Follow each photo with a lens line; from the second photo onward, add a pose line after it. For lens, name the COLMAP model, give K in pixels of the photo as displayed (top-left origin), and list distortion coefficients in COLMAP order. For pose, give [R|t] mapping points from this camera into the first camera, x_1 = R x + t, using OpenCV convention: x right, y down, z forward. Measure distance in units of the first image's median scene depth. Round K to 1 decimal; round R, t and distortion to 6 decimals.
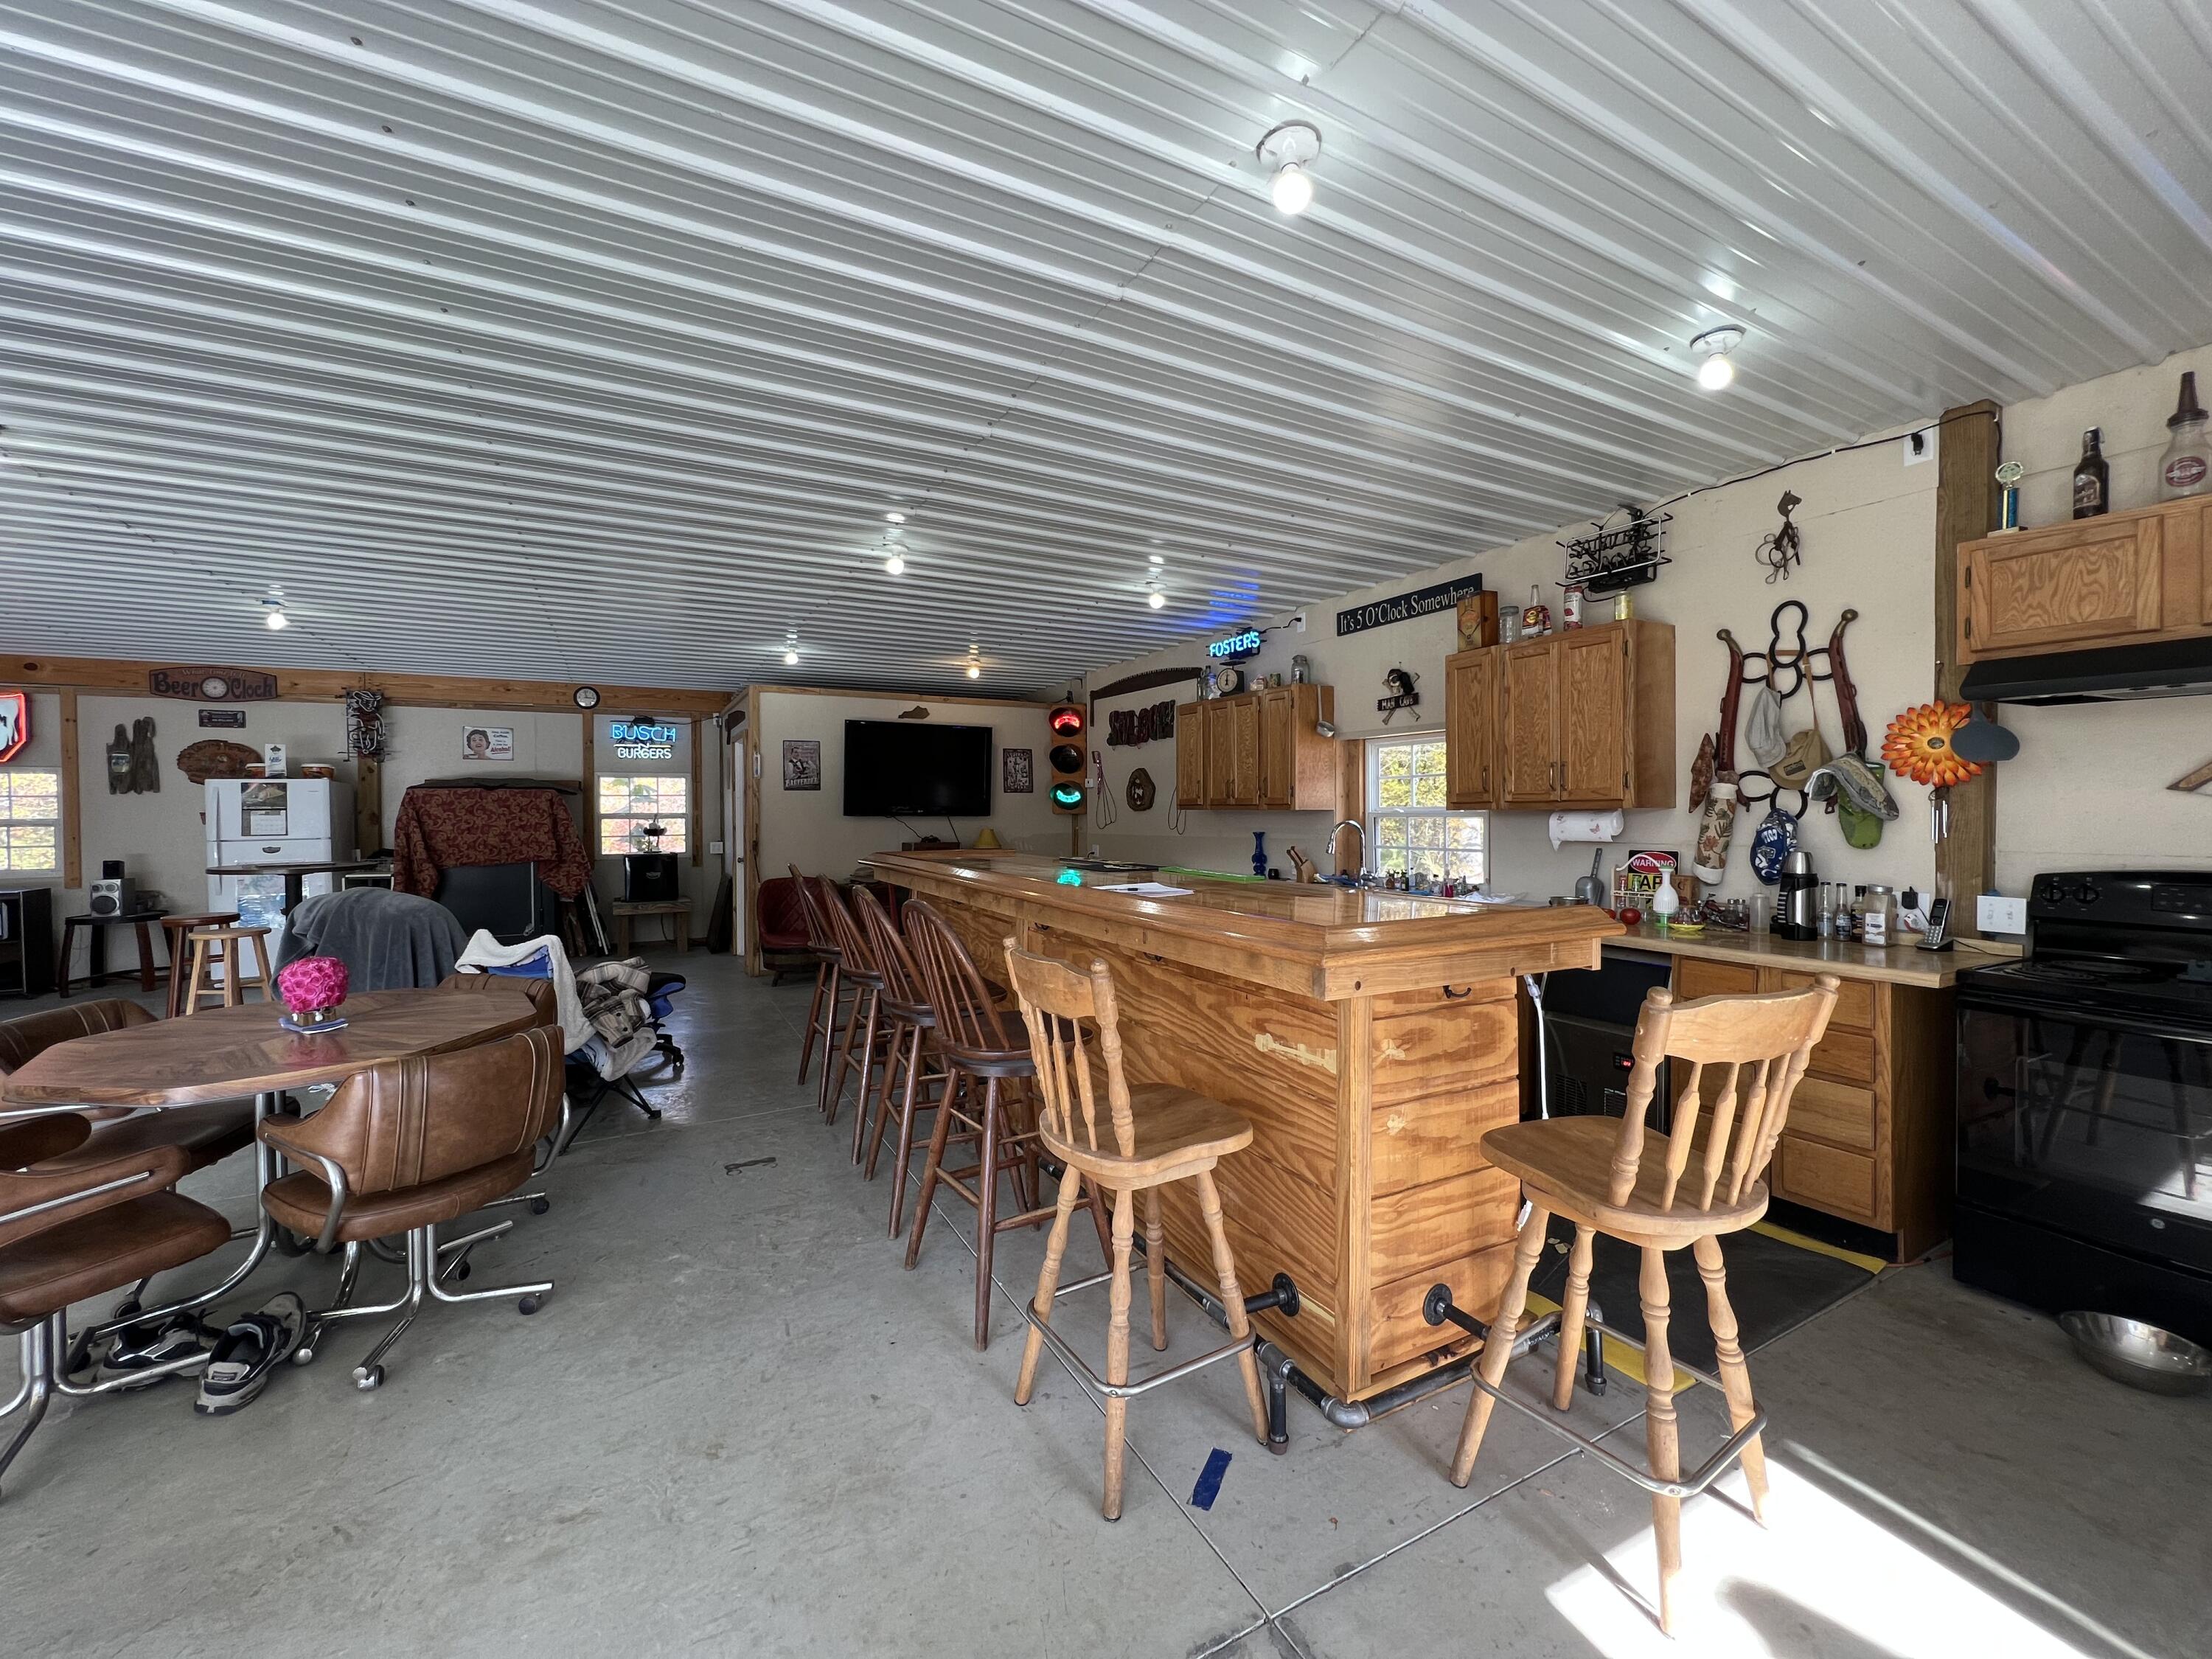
lens RADIAL K [[883.8, 0, 1097.5], [0, 883.8, 825.5], [0, 0, 1]] dist [-0.001122, 0.000799]
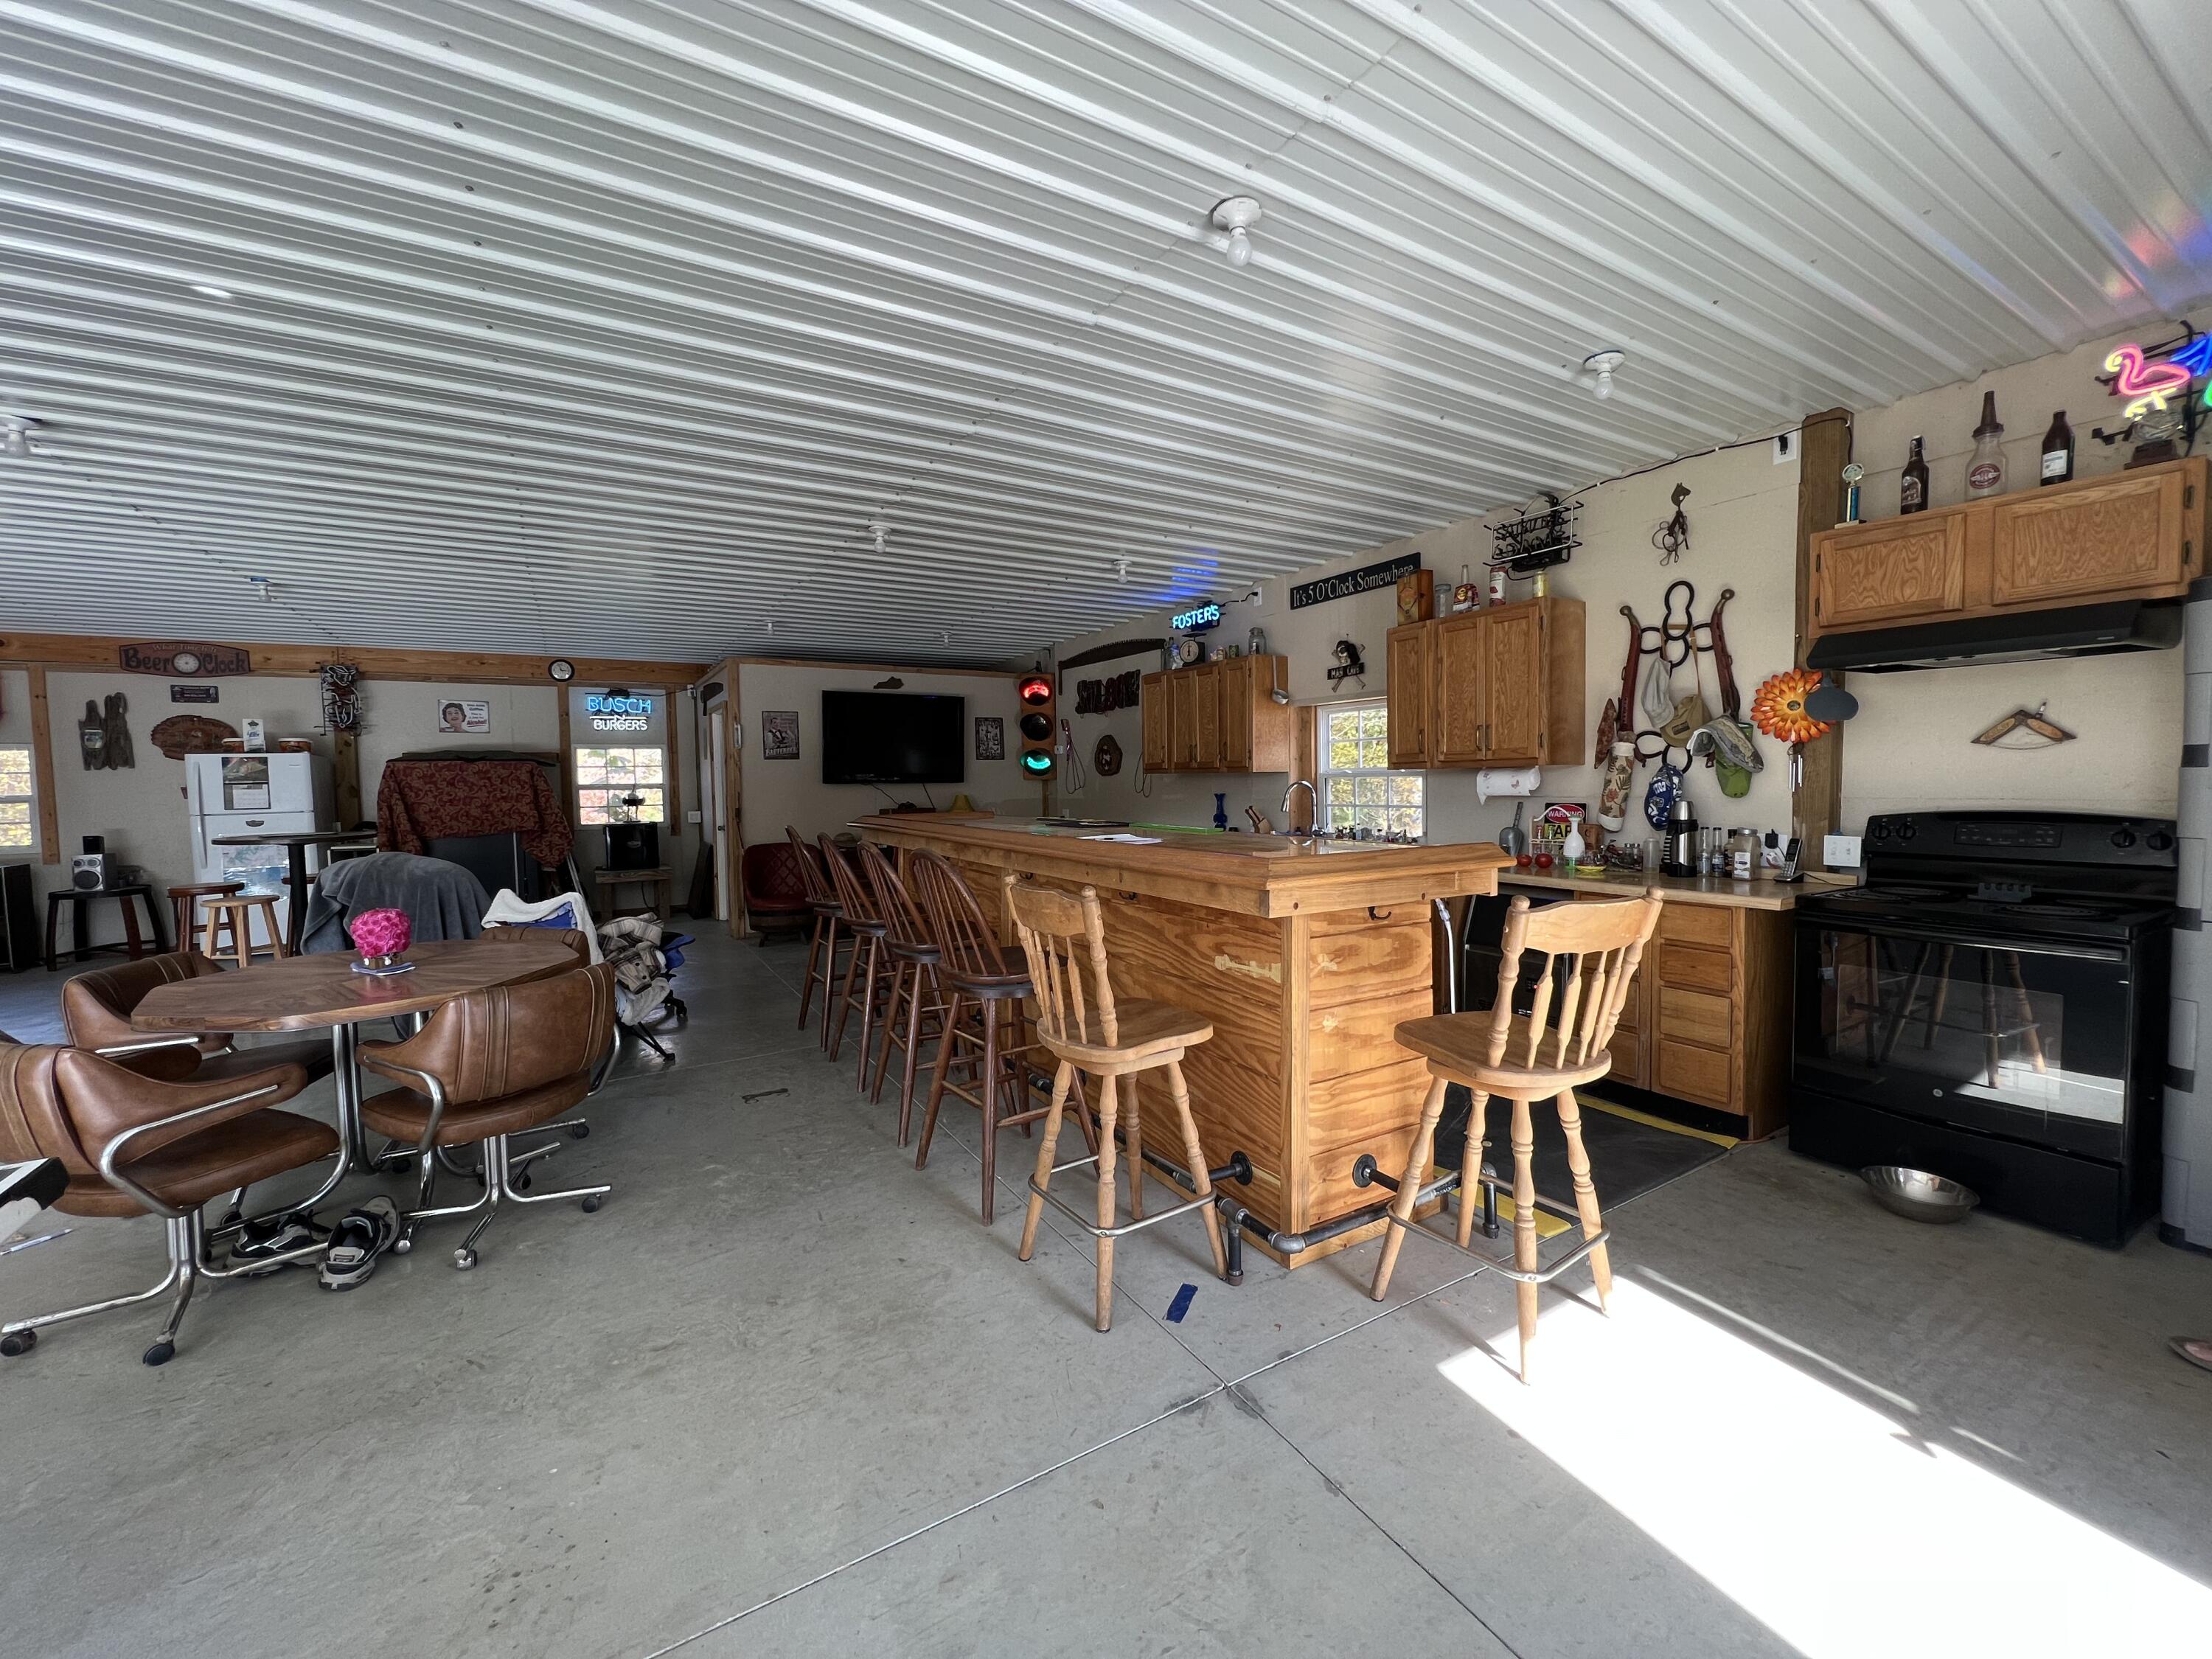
lens RADIAL K [[883.8, 0, 1098.1], [0, 883.8, 825.5], [0, 0, 1]] dist [-0.001122, 0.000799]
pose [[0.999064, -0.013290, 0.041164, -0.009634], [0.011812, 0.999285, 0.035928, 0.006161], [-0.041612, -0.035408, 0.998506, -0.067066]]
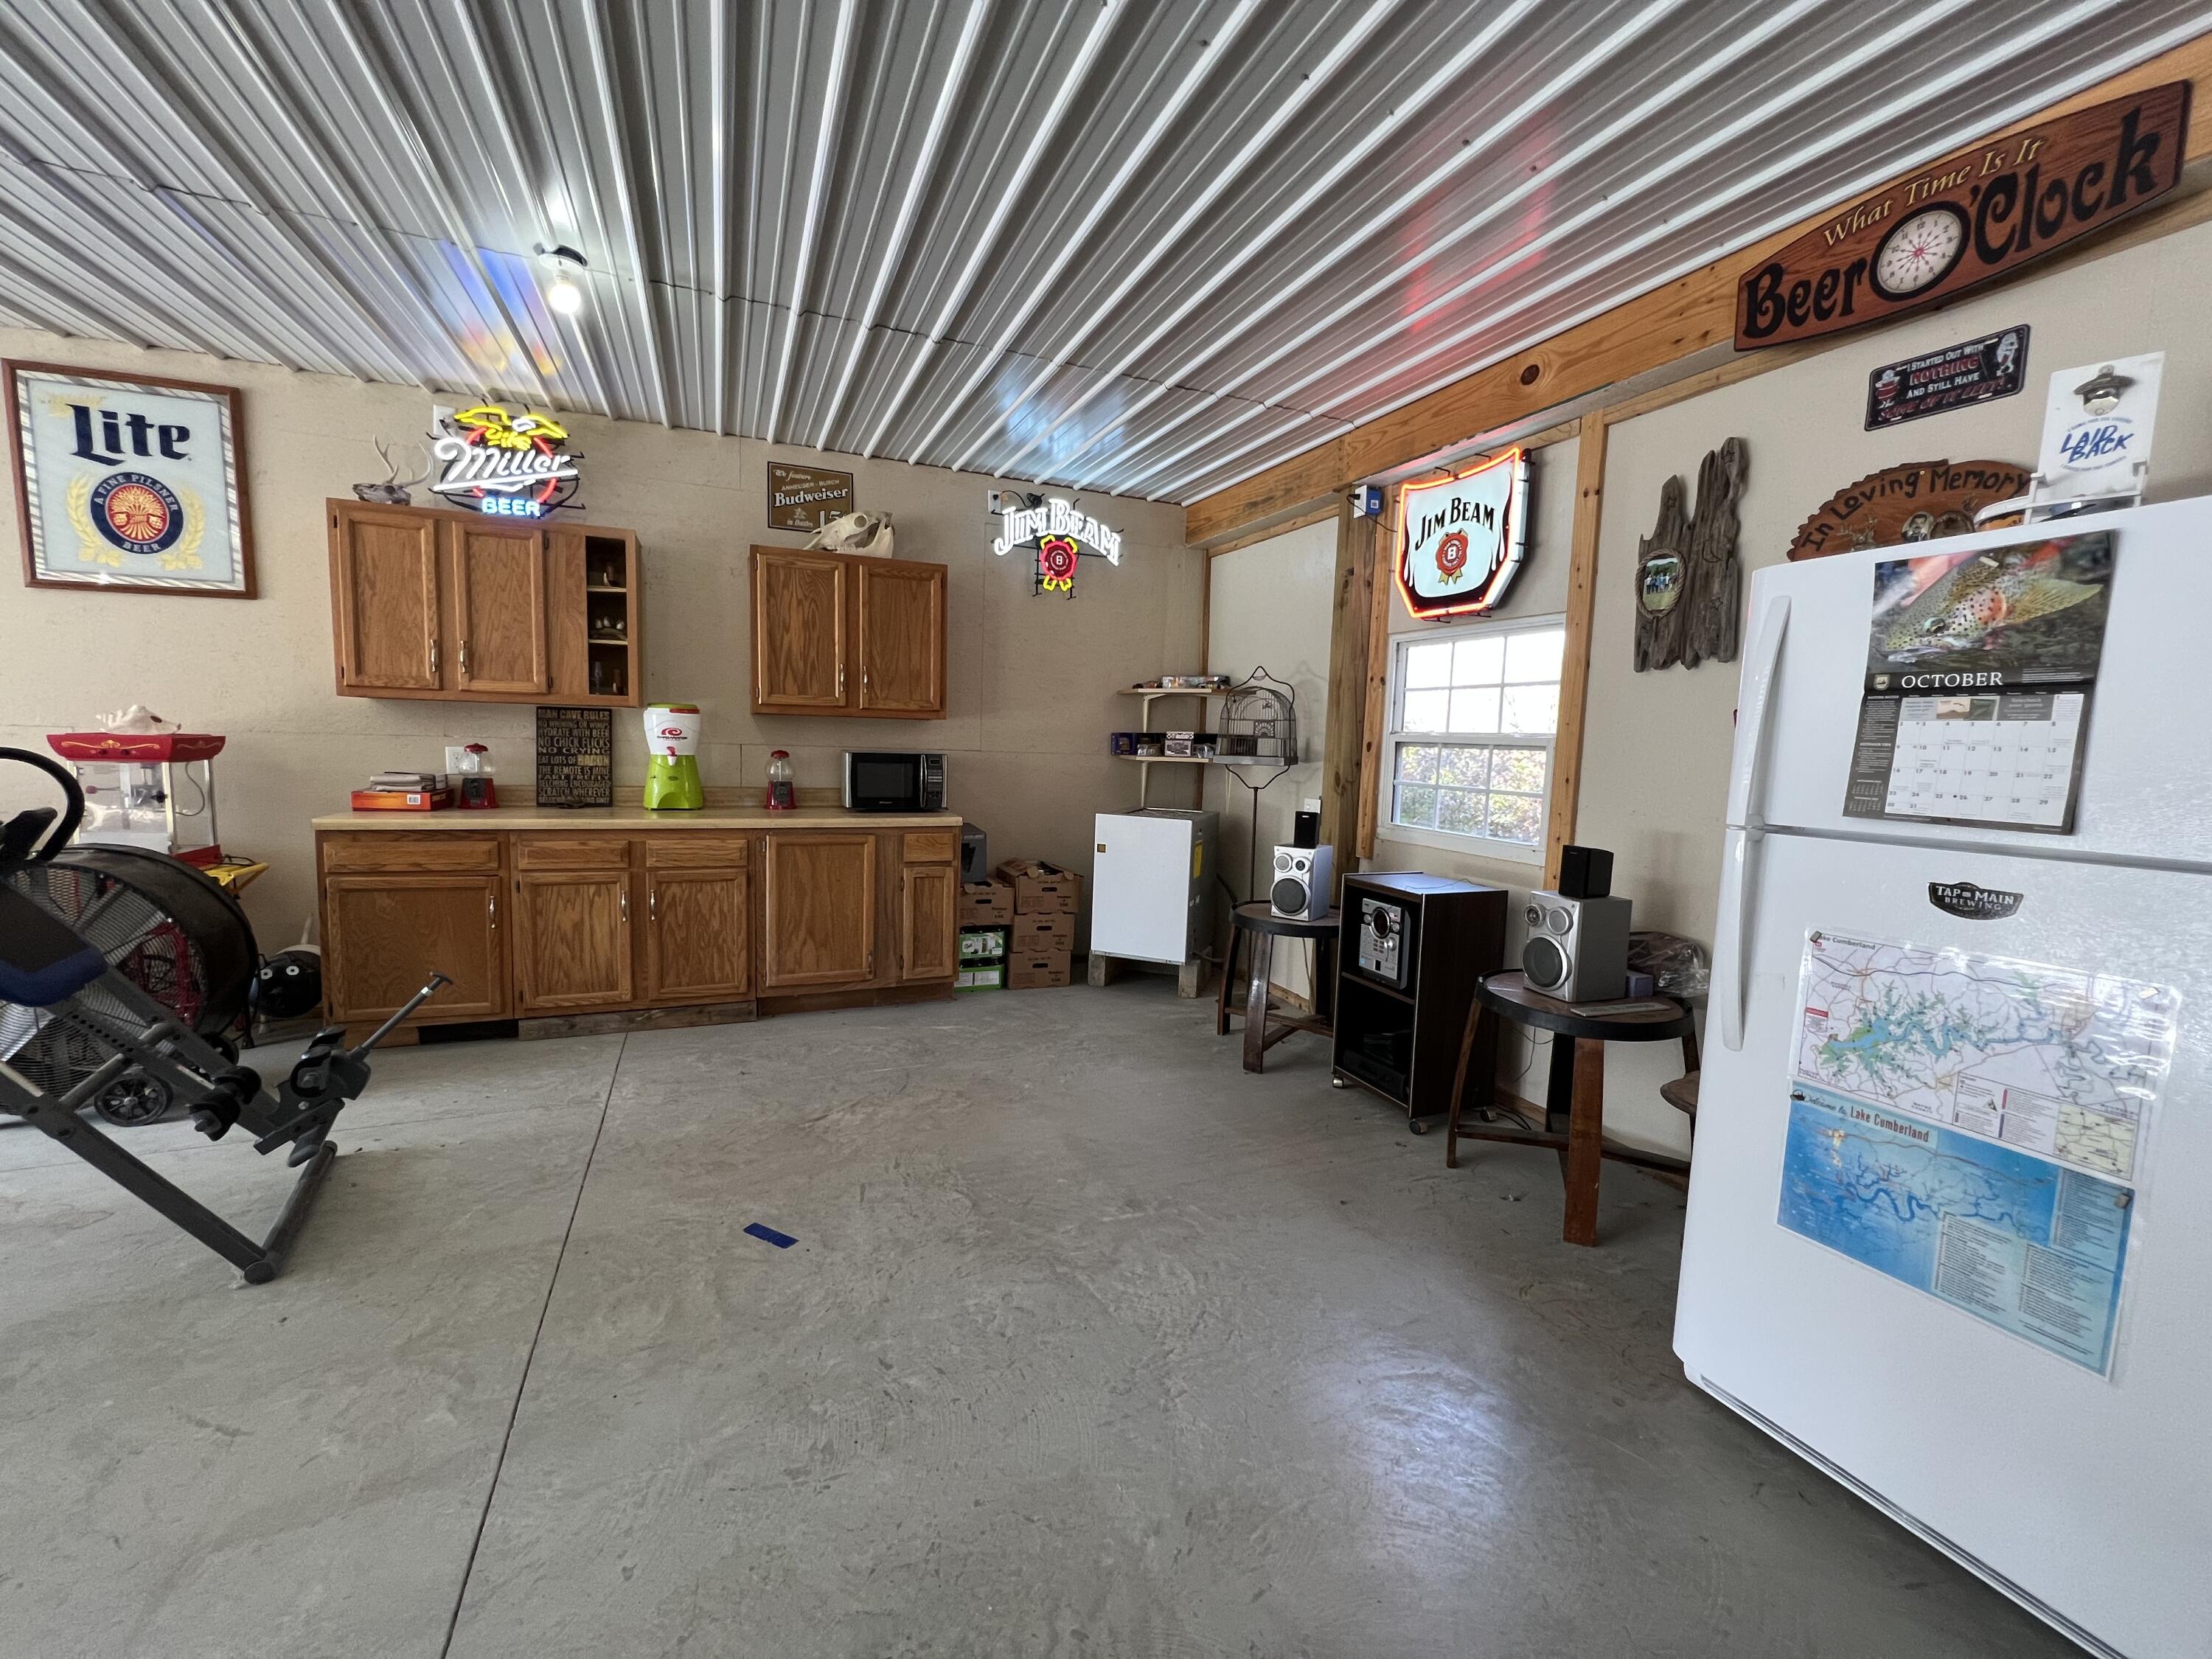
lens RADIAL K [[883.8, 0, 1099.6], [0, 883.8, 822.4], [0, 0, 1]] dist [-0.001122, 0.000799]
pose [[-0.093263, 0.104107, -0.990184, -0.881027], [-0.046259, 0.992991, 0.108759, -0.001619], [0.994566, 0.055948, -0.087794, 1.001031]]
